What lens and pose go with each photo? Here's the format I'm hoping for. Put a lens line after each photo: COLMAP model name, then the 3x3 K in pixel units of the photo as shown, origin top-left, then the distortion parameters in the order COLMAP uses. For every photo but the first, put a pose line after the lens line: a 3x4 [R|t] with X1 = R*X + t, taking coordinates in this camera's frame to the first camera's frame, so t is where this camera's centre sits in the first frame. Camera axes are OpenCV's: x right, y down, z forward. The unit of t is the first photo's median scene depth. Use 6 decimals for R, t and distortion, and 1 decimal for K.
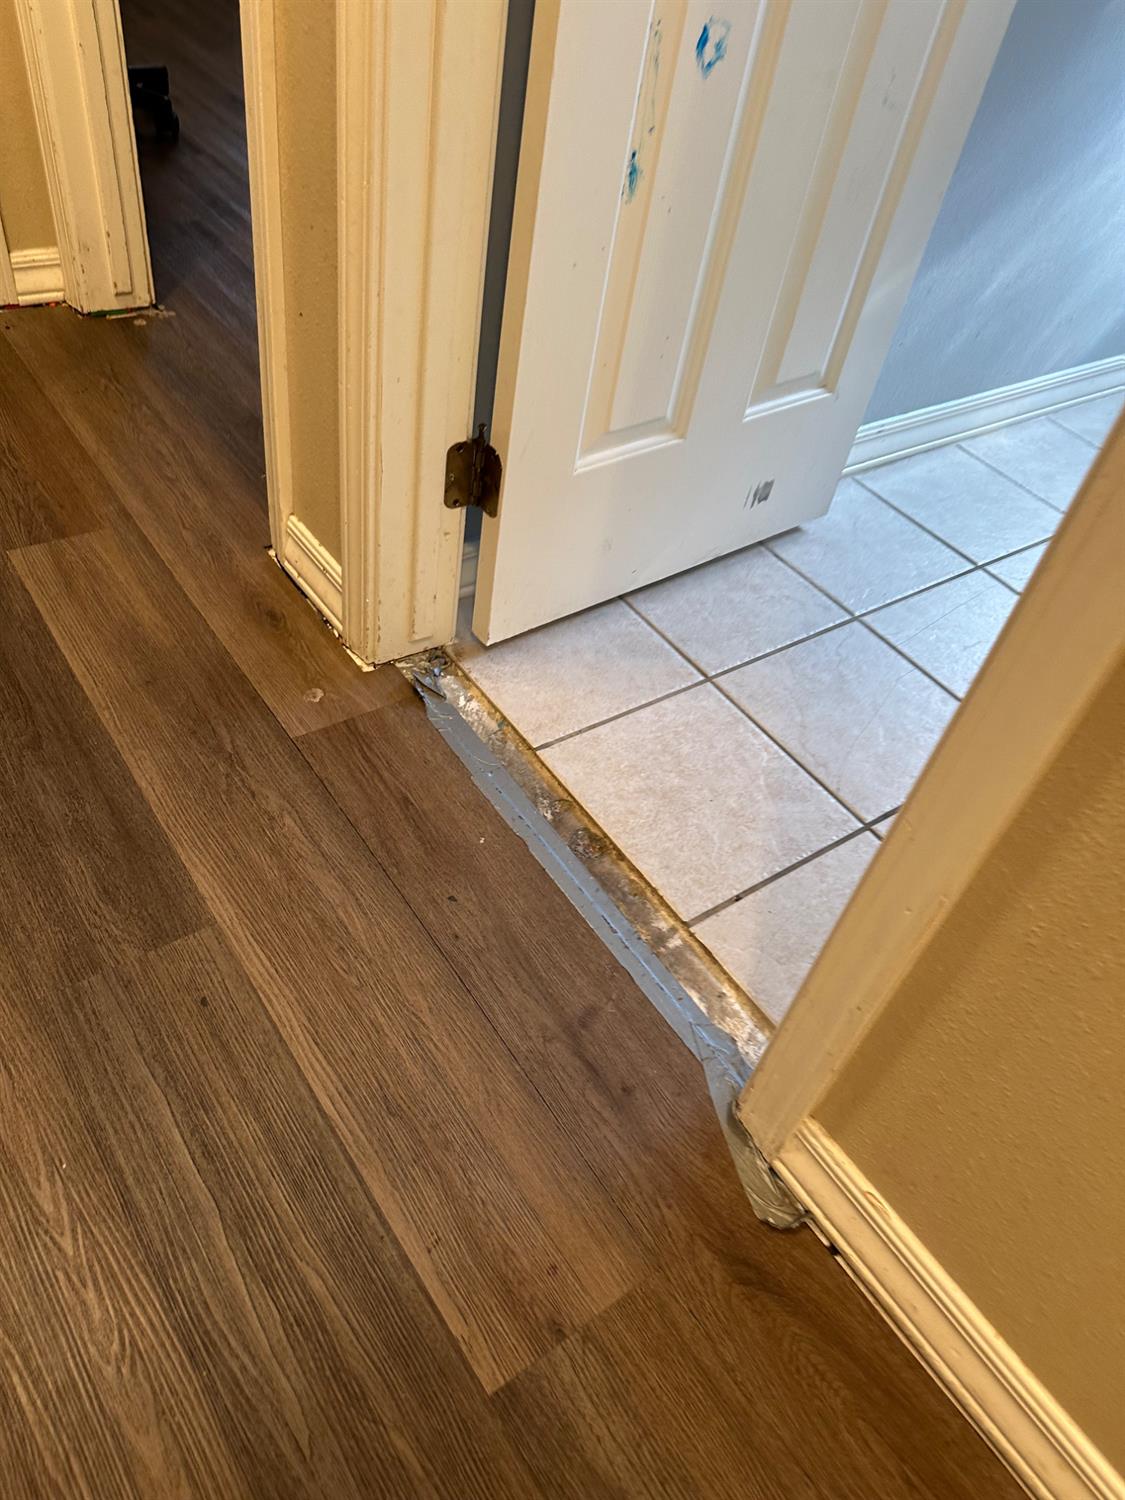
lens RADIAL K [[1060.2, 0, 564.4], [0, 1060.2, 749.5], [0, 0, 1]] dist [0.033890, -0.038880]
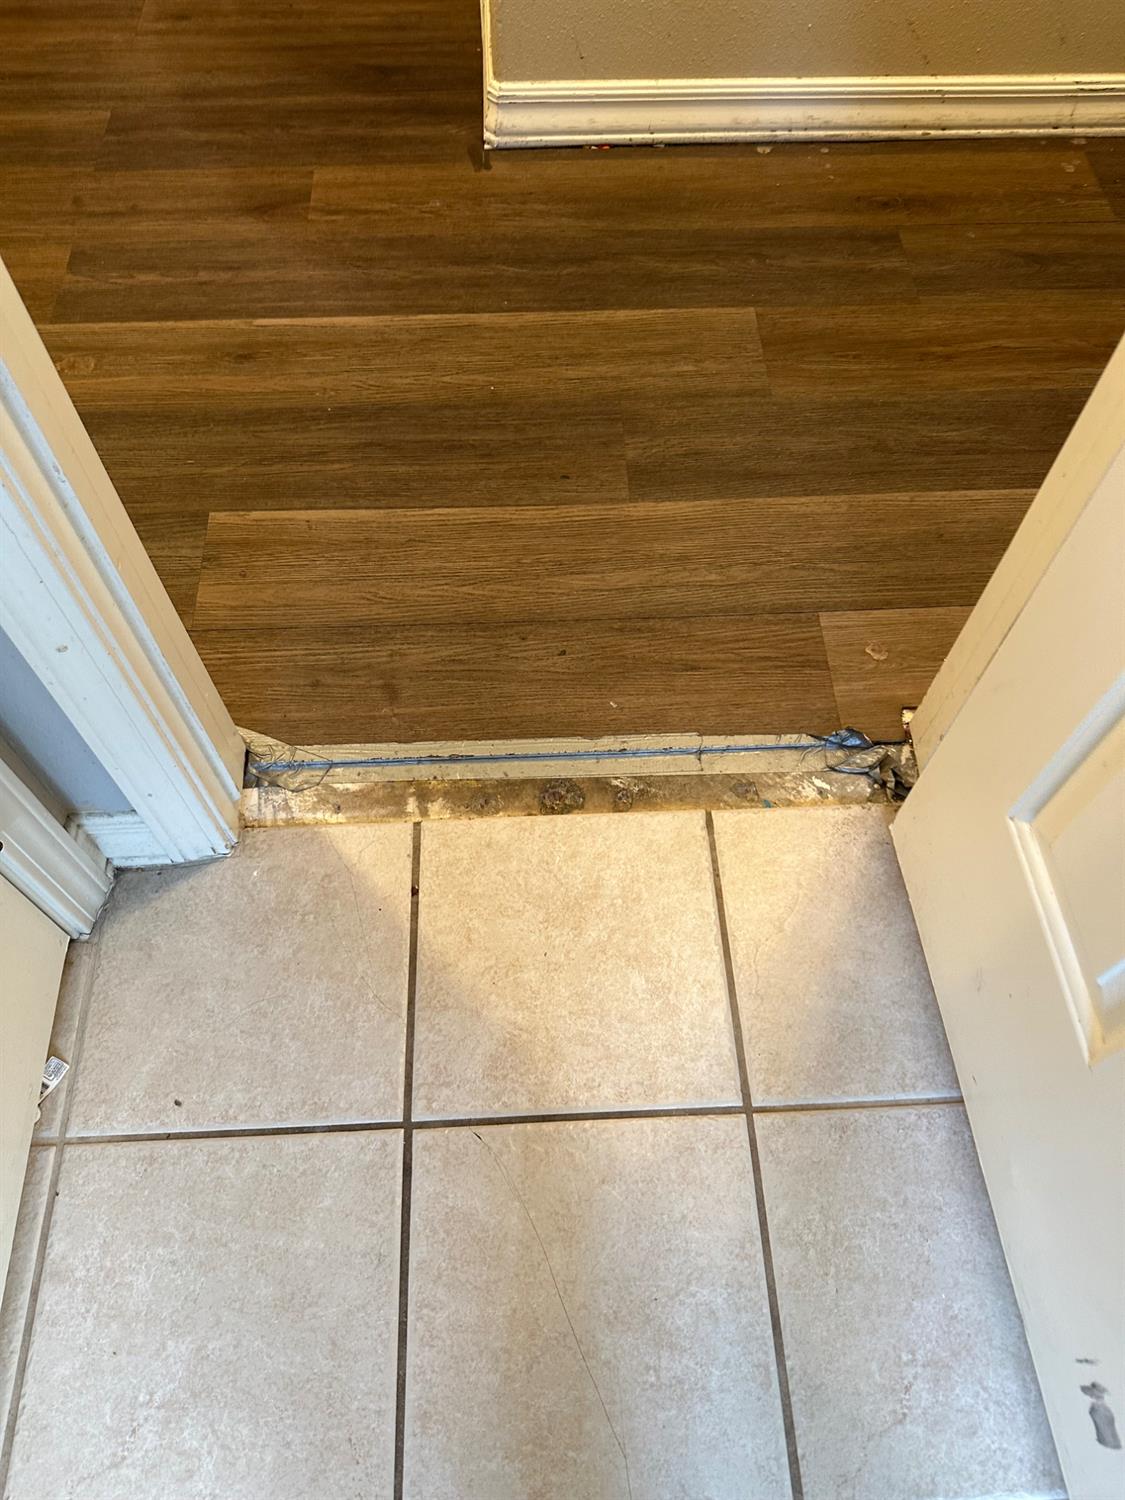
lens RADIAL K [[1060.2, 0, 561.3], [0, 1060.2, 748.5], [0, 0, 1]] dist [0.033890, -0.038880]
pose [[-0.539230, 0.646012, -0.540277, 0.501141], [-0.656396, 0.079525, 0.750213, -0.611044], [0.527613, 0.759173, 0.381157, 0.651979]]
